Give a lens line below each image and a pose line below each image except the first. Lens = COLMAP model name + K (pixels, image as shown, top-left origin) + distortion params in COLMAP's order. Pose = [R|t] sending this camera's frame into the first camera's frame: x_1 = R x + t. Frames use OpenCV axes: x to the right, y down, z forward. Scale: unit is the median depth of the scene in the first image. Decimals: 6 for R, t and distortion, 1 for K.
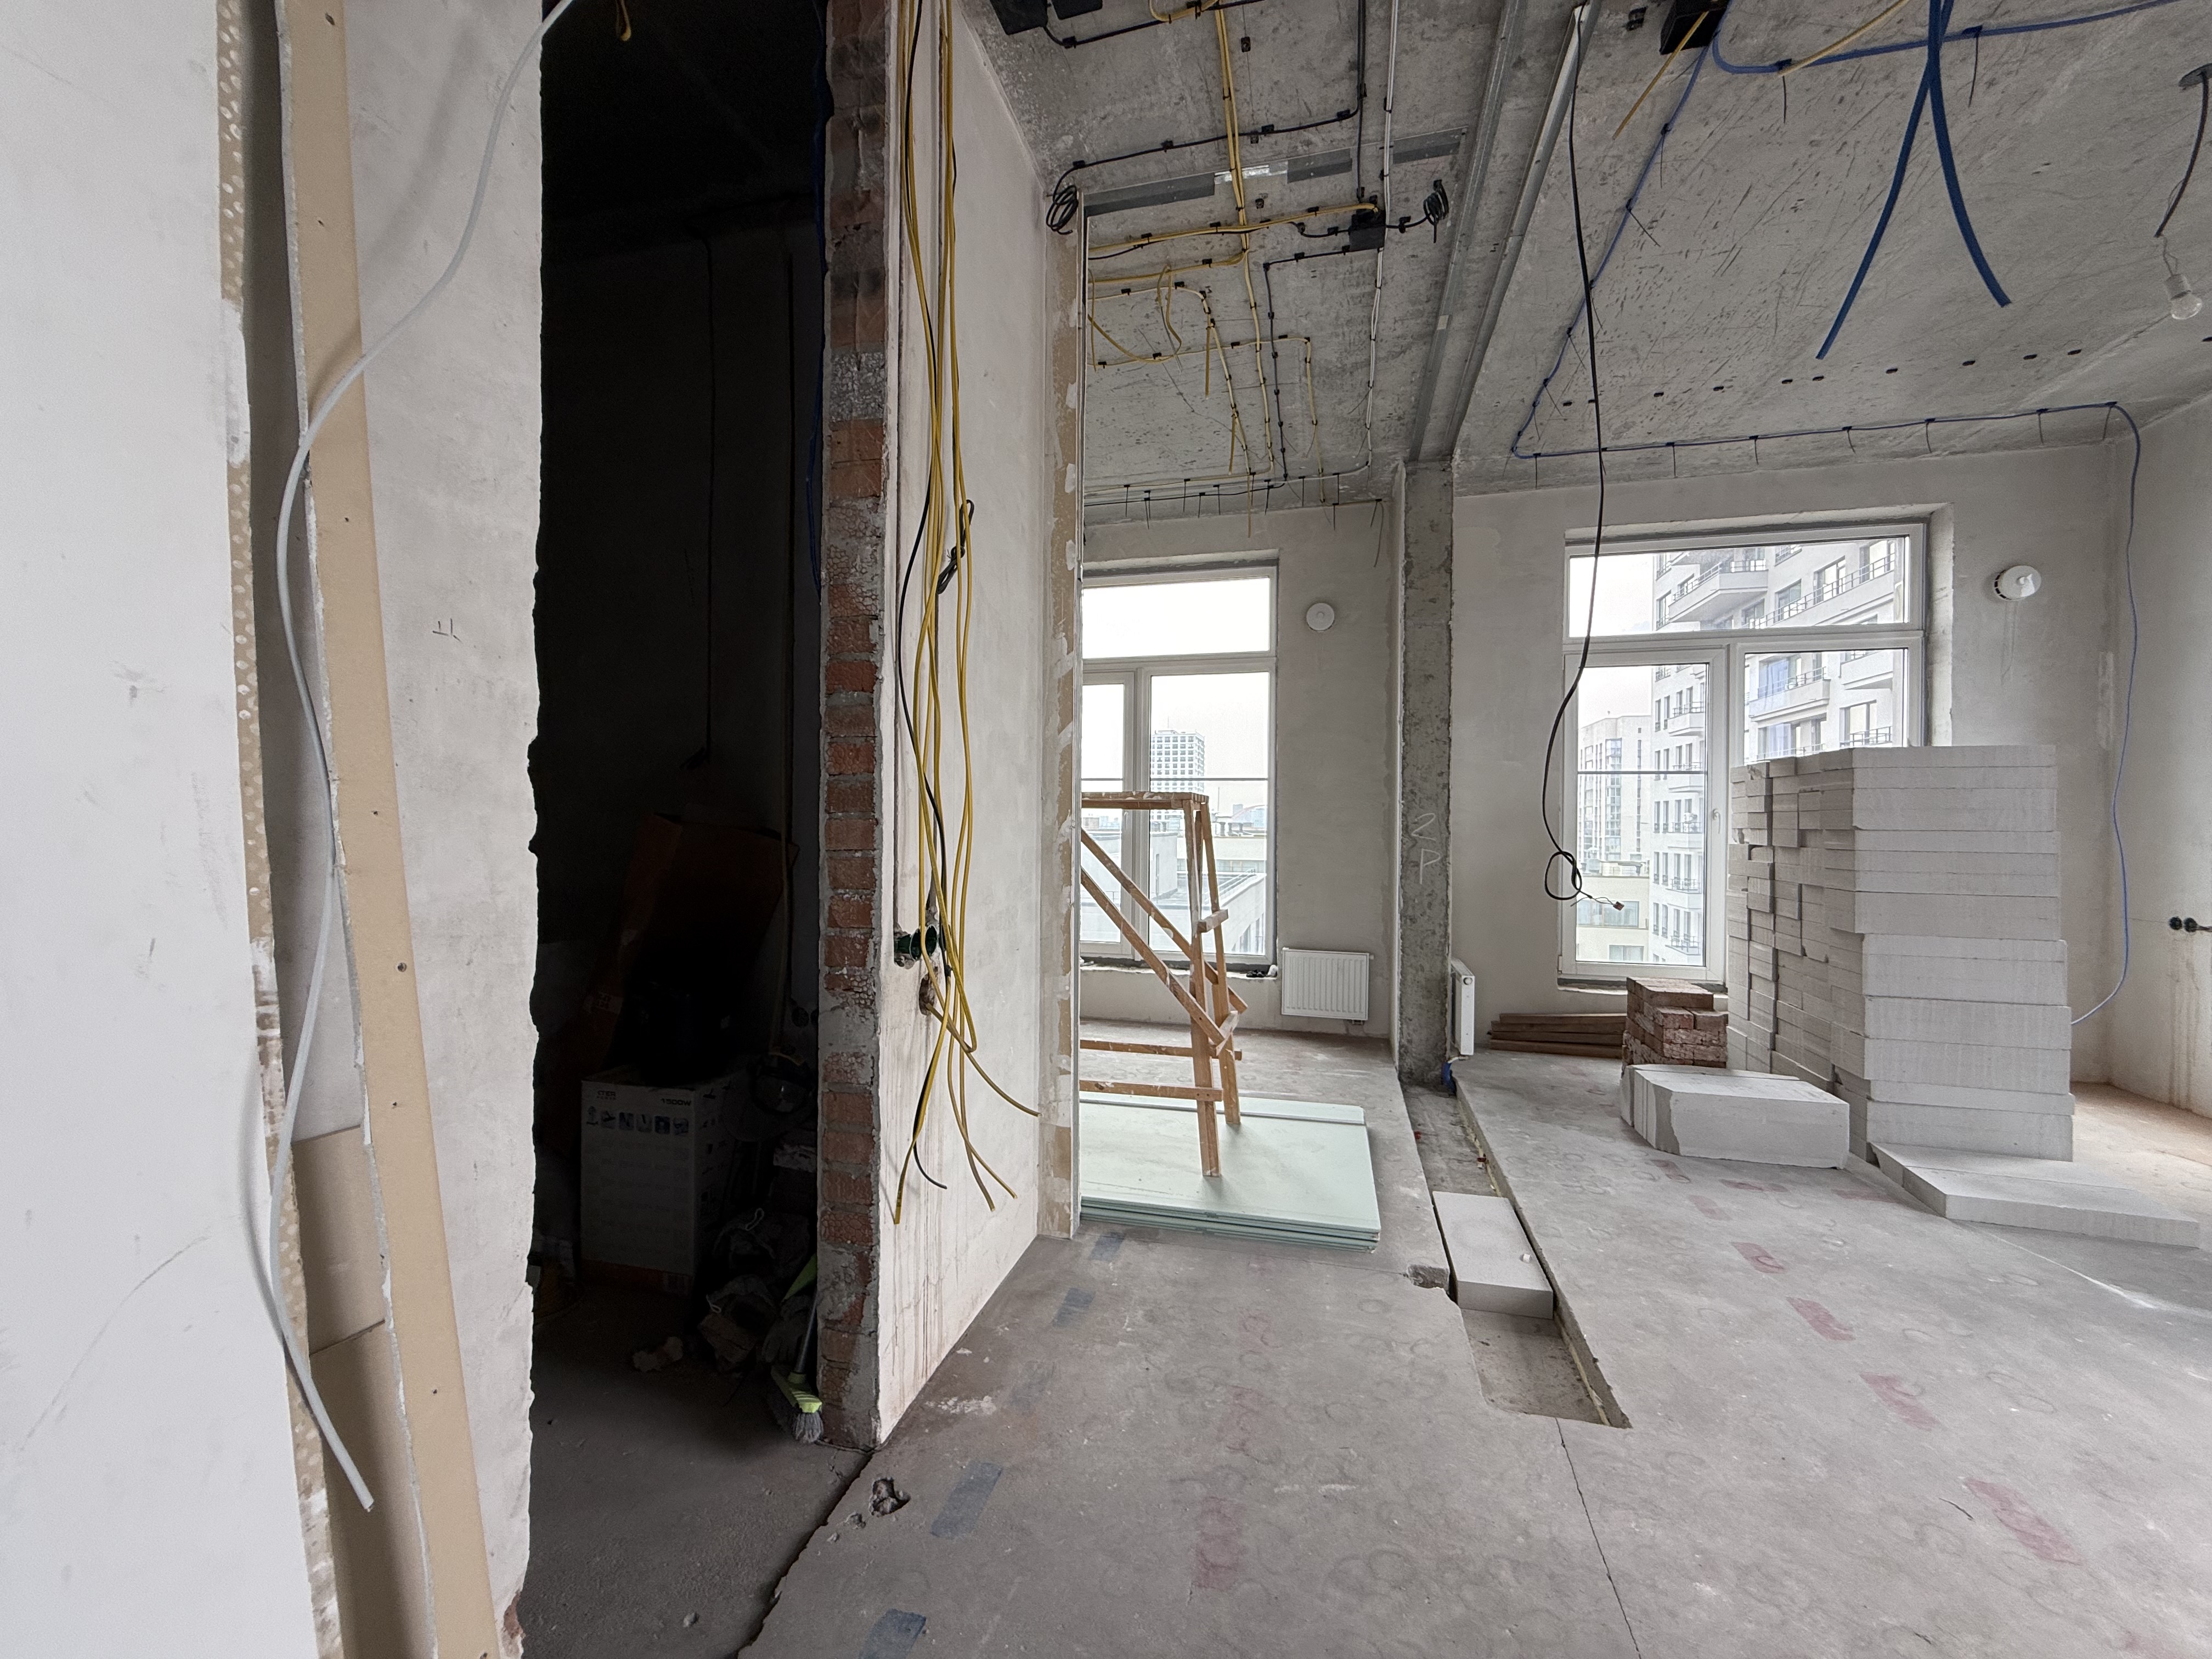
lens RADIAL K [[881.7, 0, 1100.9], [0, 881.7, 826.3], [0, 0, 1]] dist [0.001117, -0.000039]
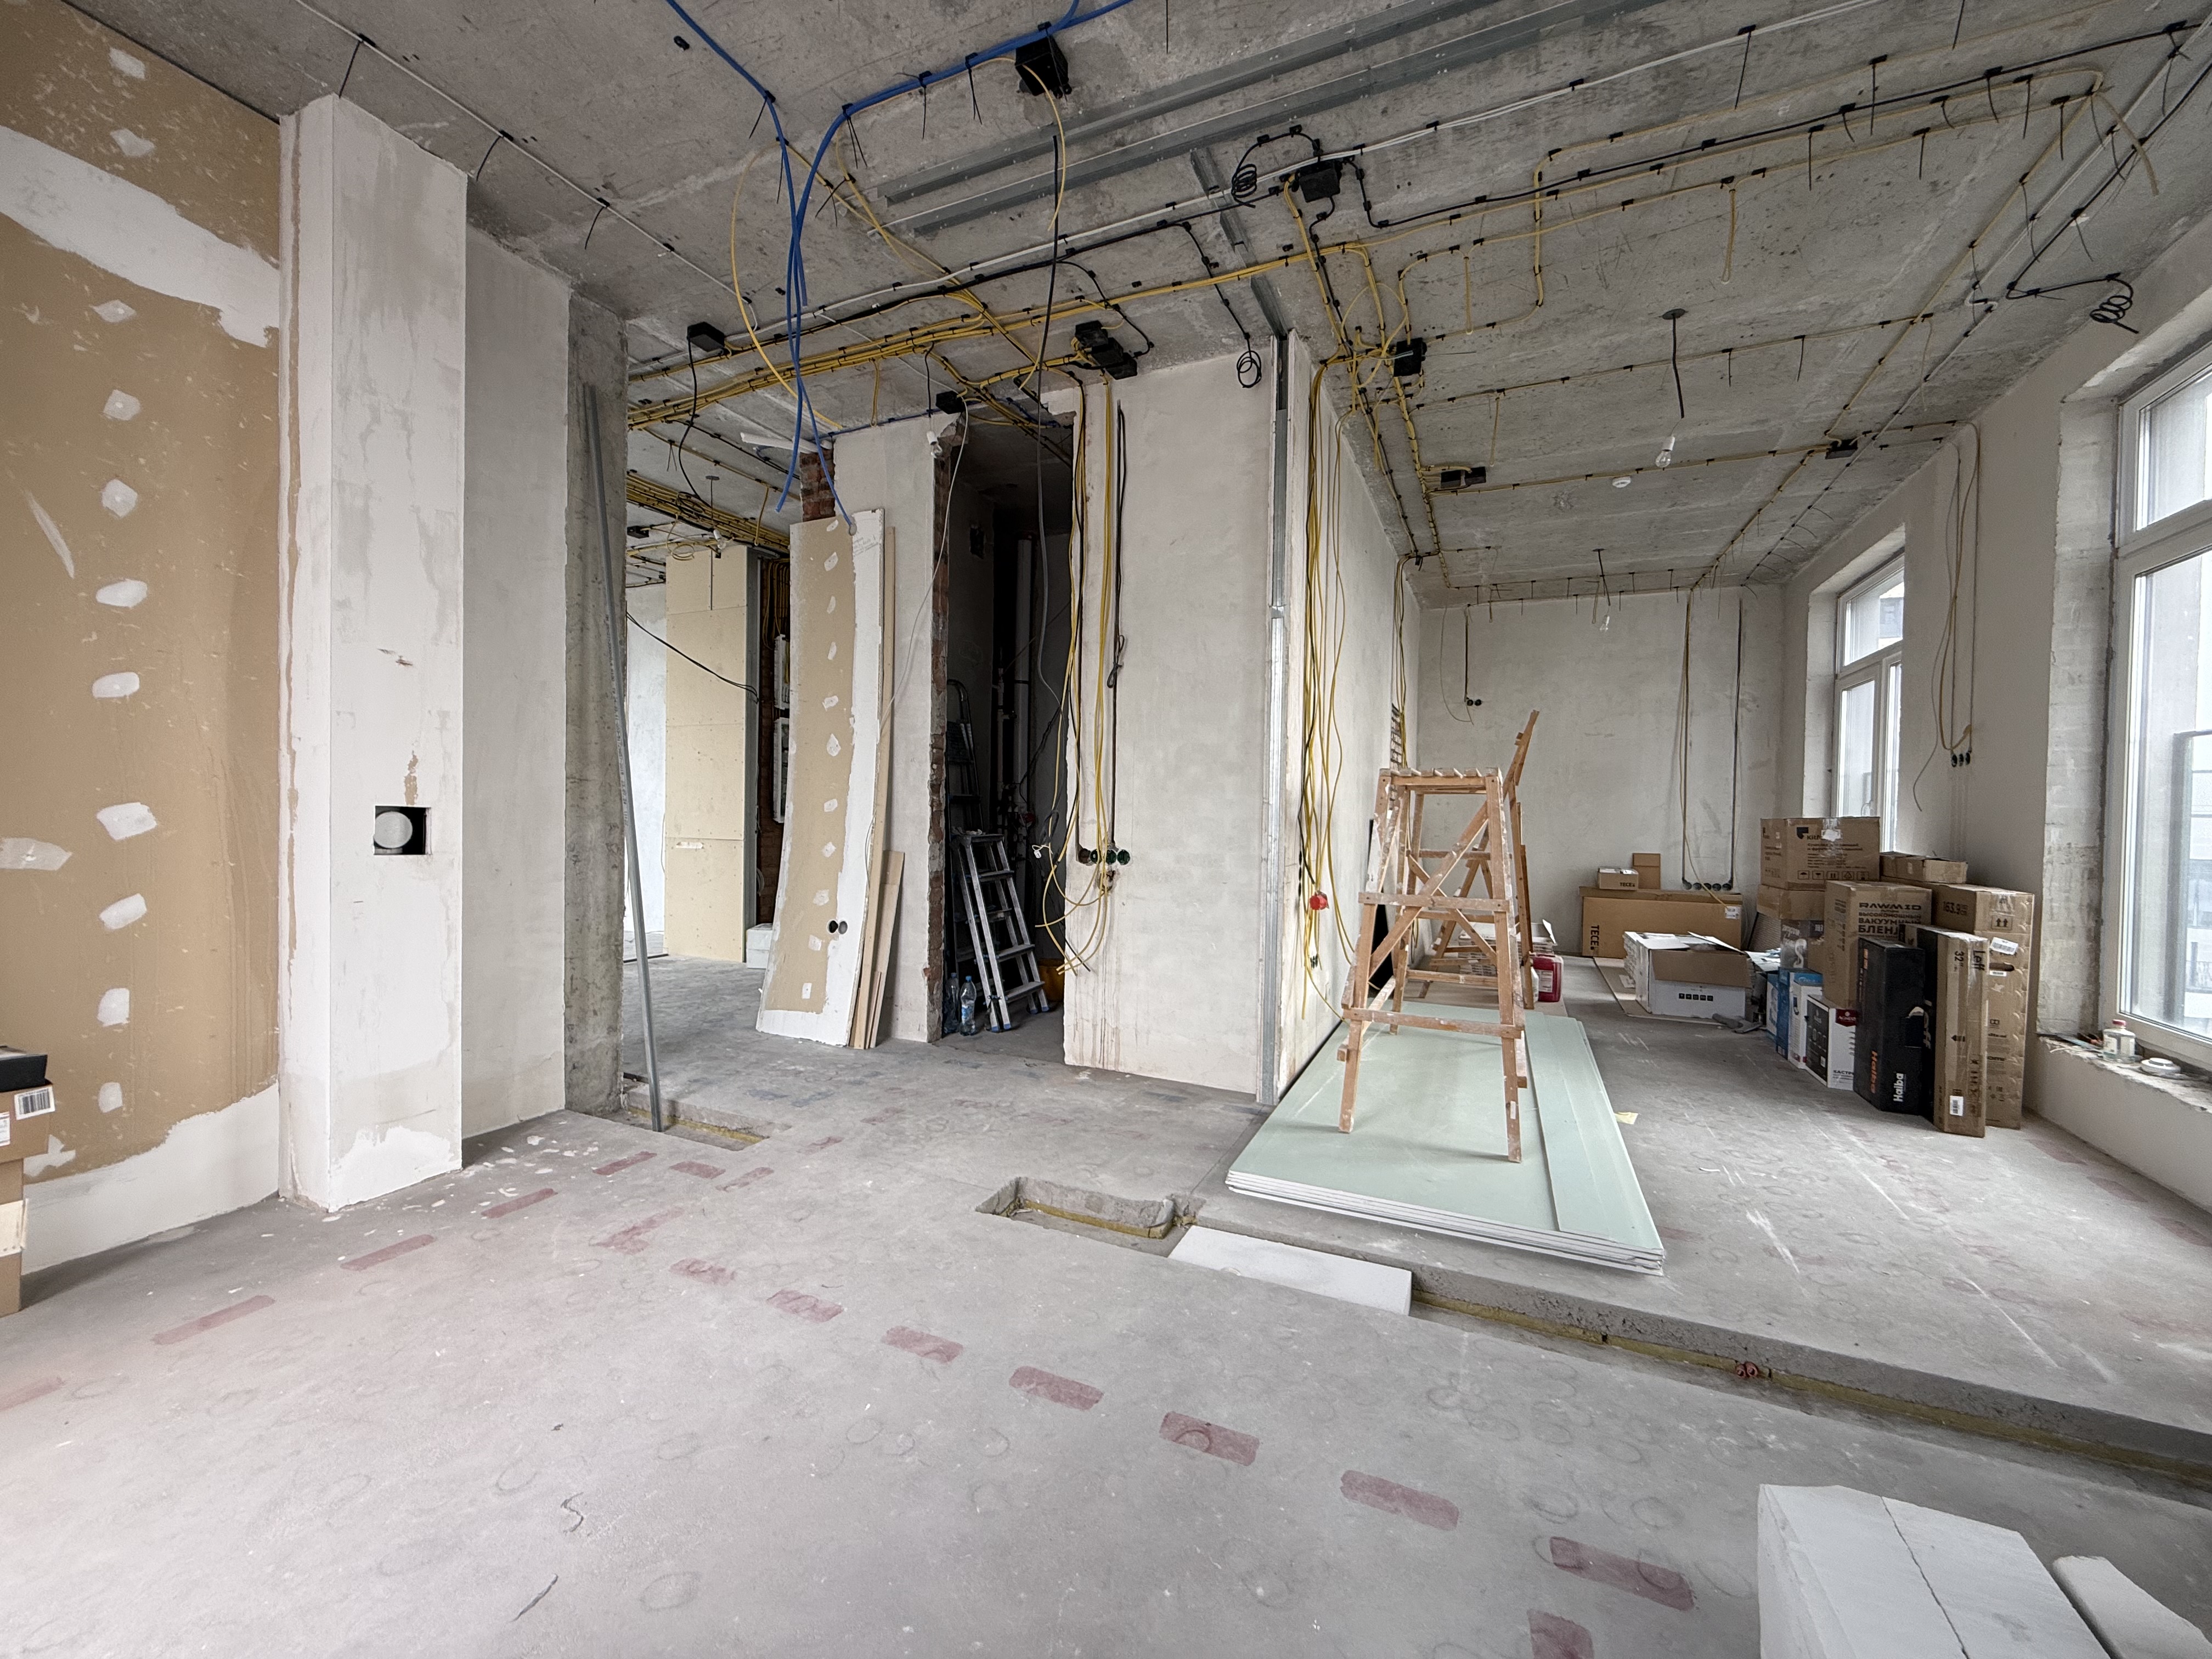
lens RADIAL K [[881.9, 0, 1102.5], [0, 881.9, 827.1], [0, 0, 1]] dist [-0.000495, -0.000099]
pose [[-0.178442, 0.004906, -0.983938, 1.023125], [-0.020293, 0.999757, 0.008665, 0.023785], [0.983741, 0.021513, -0.178299, 0.752468]]
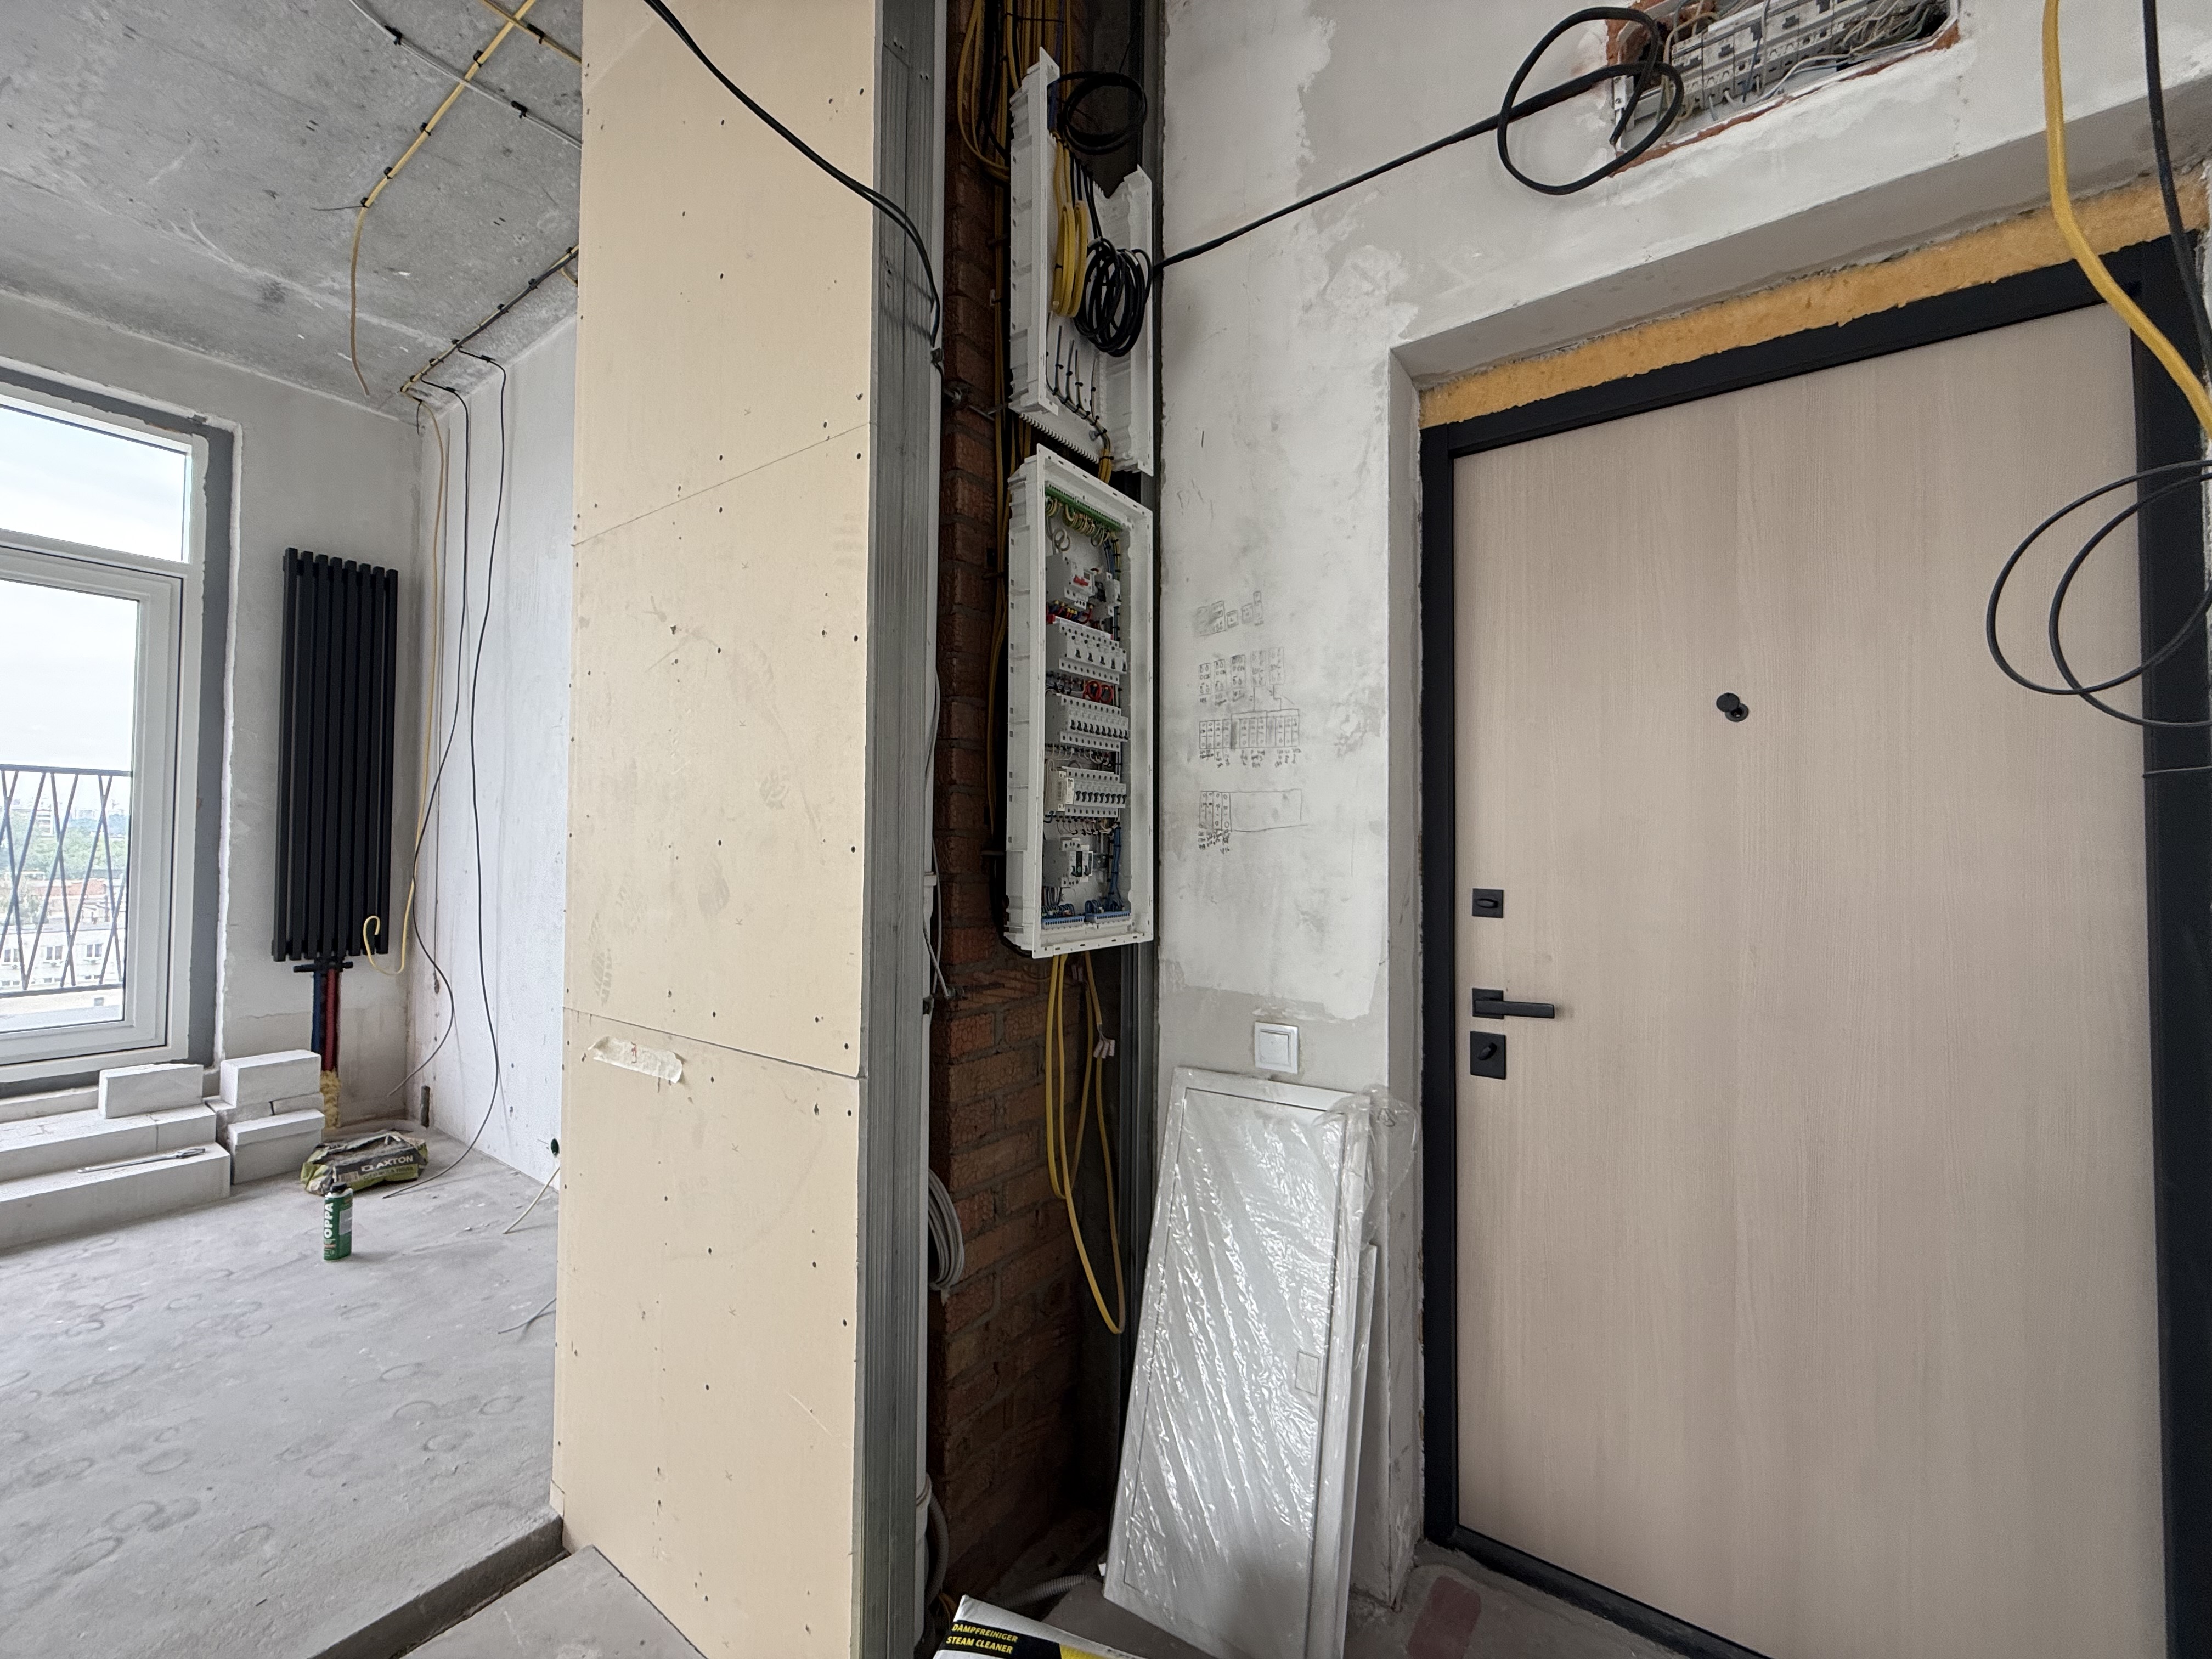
lens RADIAL K [[881.7, 0, 1100.9], [0, 881.7, 826.3], [0, 0, 1]] dist [0.001117, -0.000039]
pose [[-0.354621, -0.036091, -0.934313, -0.419555], [-0.012572, 0.999348, -0.033832, 0.000140], [0.934925, -0.000252, -0.354844, -0.138633]]
